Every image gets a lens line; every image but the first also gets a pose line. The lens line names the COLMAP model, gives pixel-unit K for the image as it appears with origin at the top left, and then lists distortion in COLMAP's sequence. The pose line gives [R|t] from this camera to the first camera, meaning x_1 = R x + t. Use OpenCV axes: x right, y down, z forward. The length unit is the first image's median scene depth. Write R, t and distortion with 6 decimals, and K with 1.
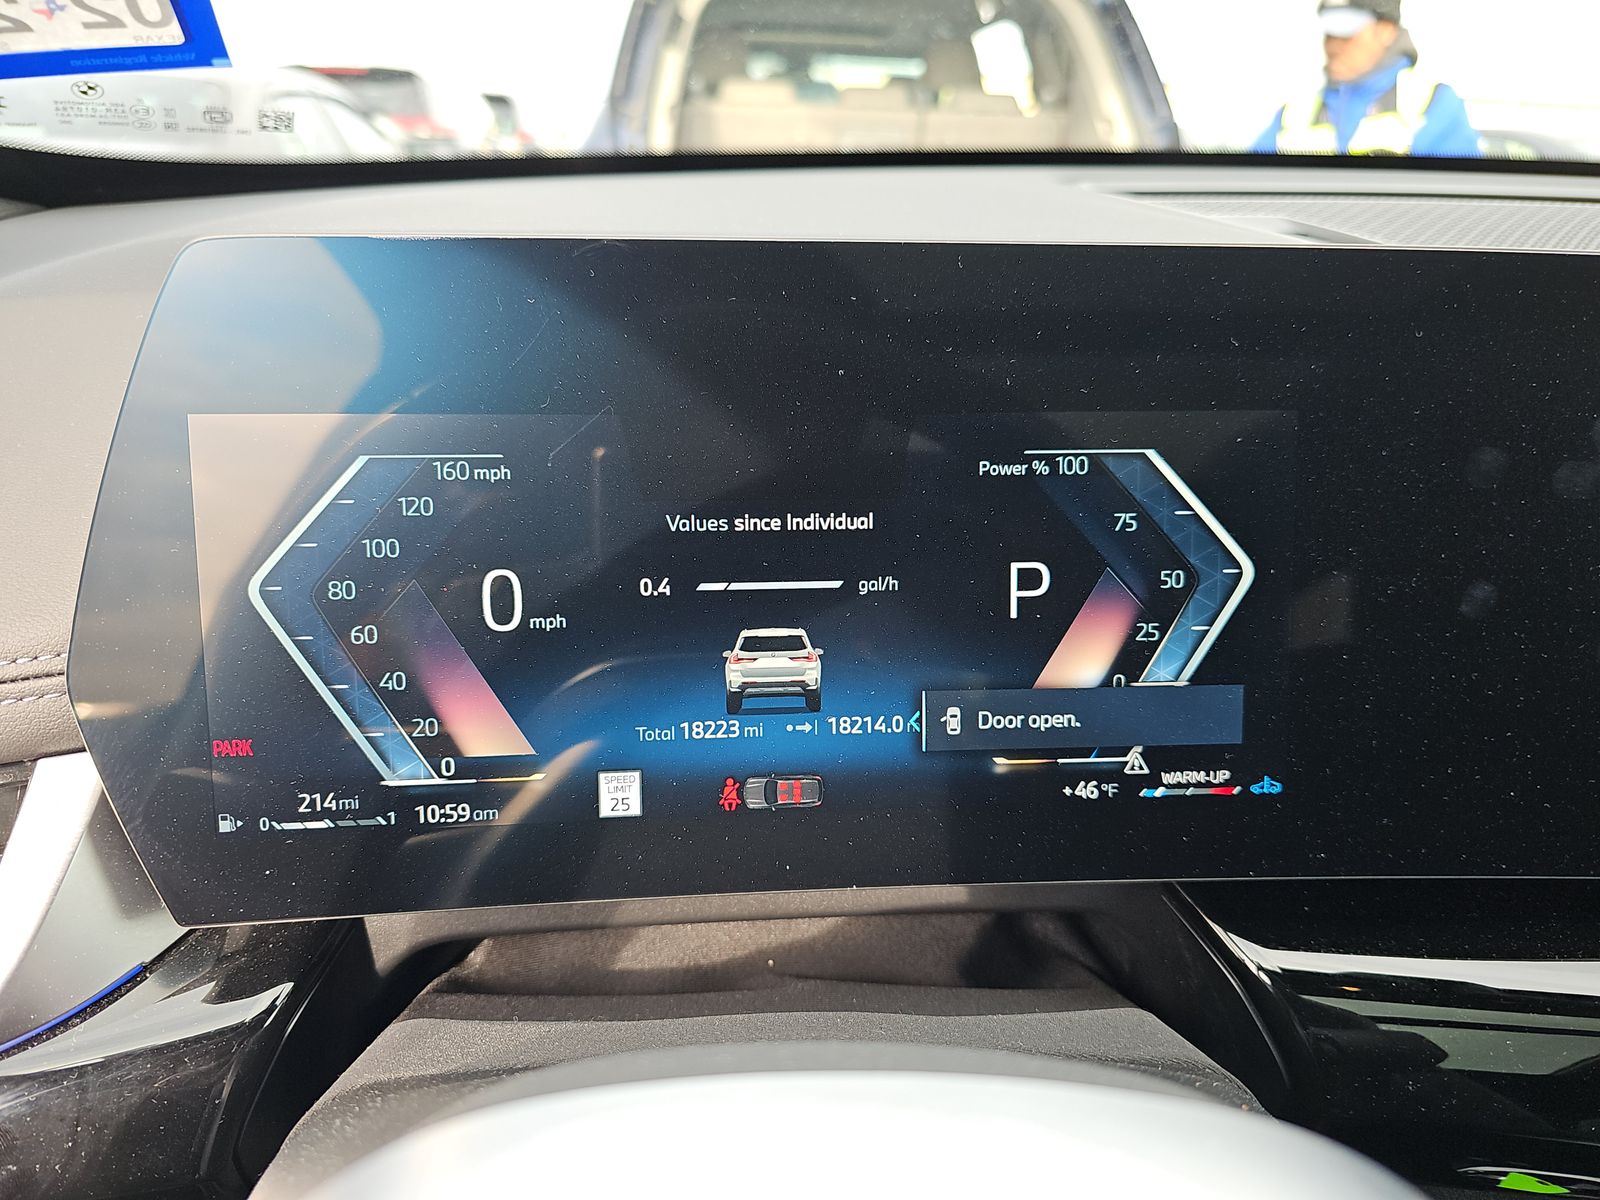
lens RADIAL K [[1119.9, 0, 800.0], [0, 1119.9, 600.0], [0, 0, 1]] dist [0.062263, -0.151694]
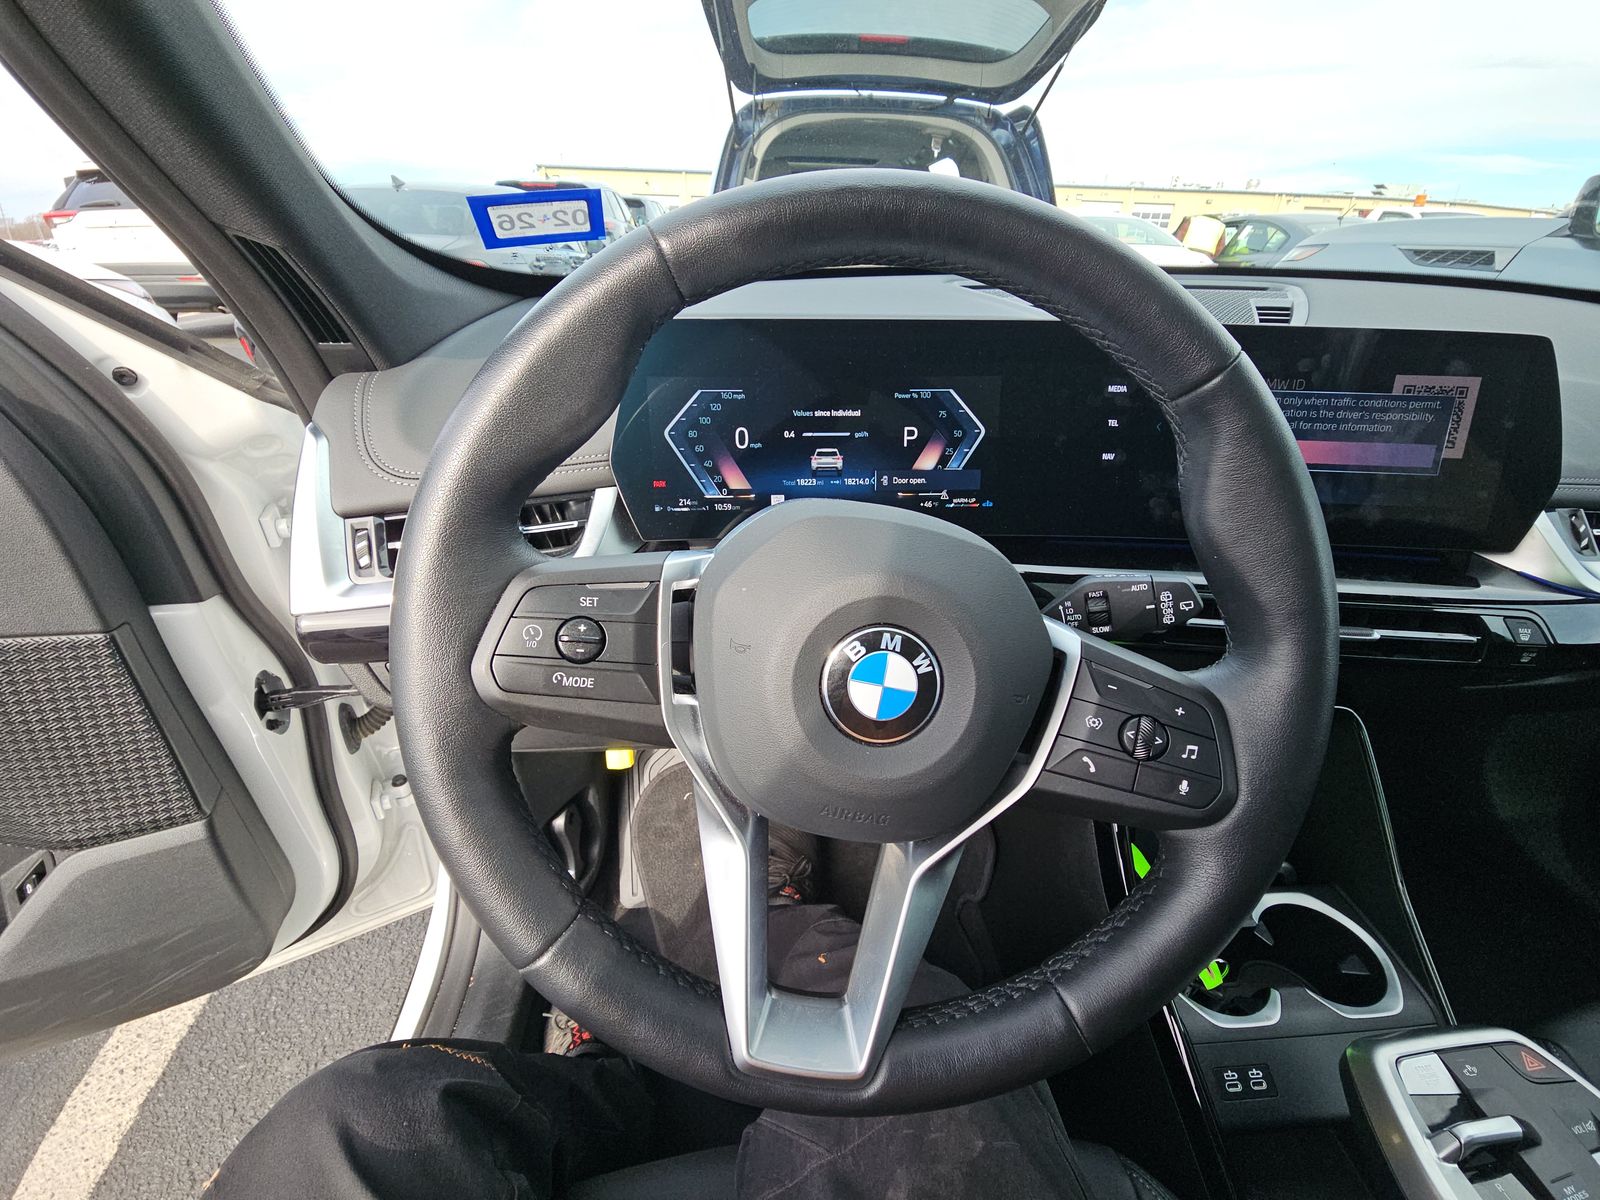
lens RADIAL K [[649.4, 0, 800.0], [0, 649.4, 600.0], [0, 0, 1]] dist [0.003529, -0.003759]
pose [[0.999460, 0.008396, -0.031783, -0.037975], [-0.004726, 0.993487, 0.113850, 0.235992], [0.032532, -0.113639, 0.992989, -0.830401]]
